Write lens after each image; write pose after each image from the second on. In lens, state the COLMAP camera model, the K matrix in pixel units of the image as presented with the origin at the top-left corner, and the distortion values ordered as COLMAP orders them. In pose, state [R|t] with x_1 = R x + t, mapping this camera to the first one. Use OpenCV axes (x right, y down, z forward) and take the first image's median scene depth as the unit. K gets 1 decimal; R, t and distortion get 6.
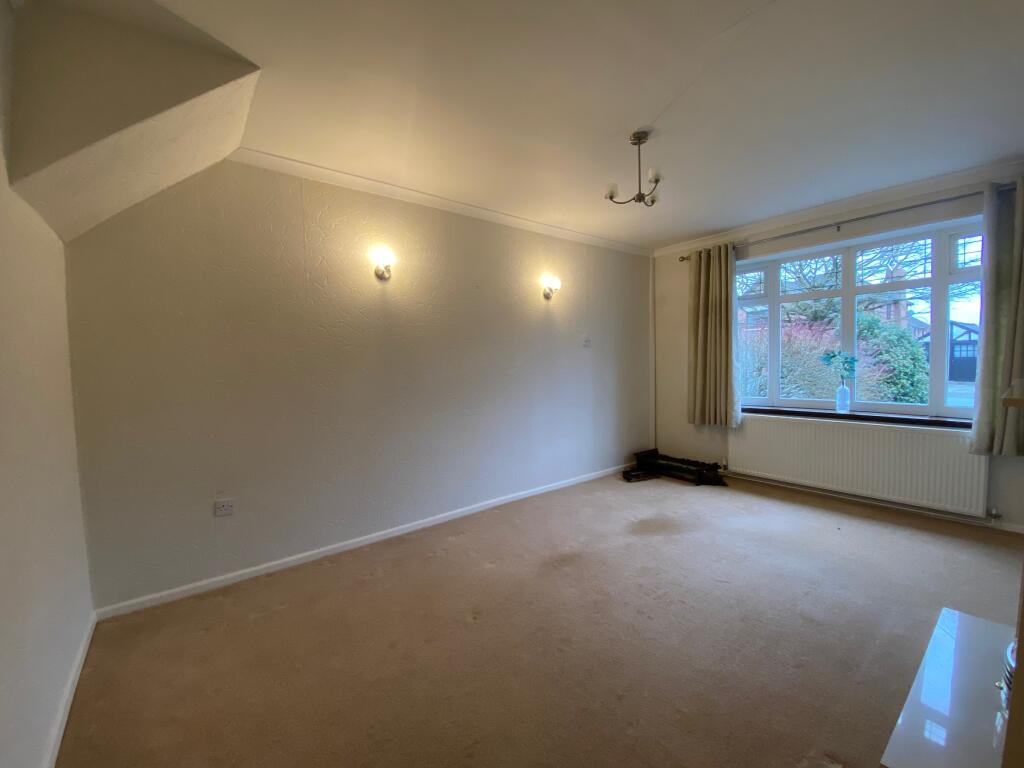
lens RADIAL K [[409.2, 0, 517.2], [0, 409.2, 381.3], [0, 0, 1]] dist [0.015815, -0.019139]
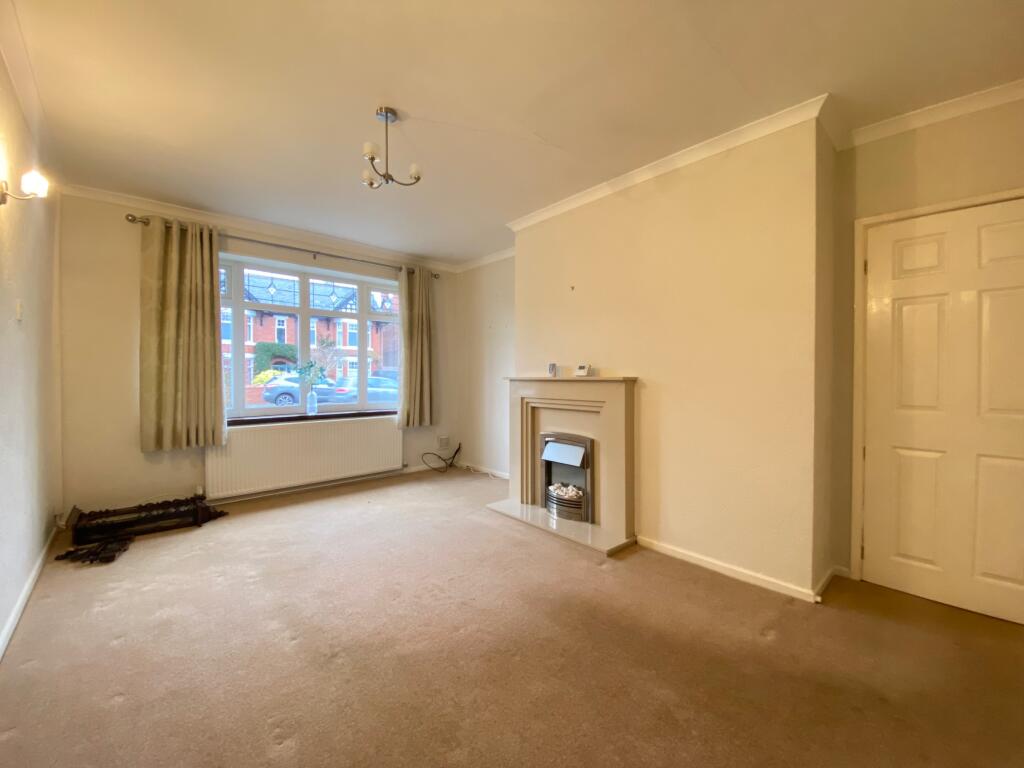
lens RADIAL K [[409.2, 0, 517.2], [0, 409.2, 381.3], [0, 0, 1]] dist [0.015815, -0.019139]
pose [[-0.063069, -0.002744, 0.998005, -0.363203], [0.032742, 0.999452, 0.004817, -0.003827], [-0.997472, 0.032981, -0.062945, 0.438123]]
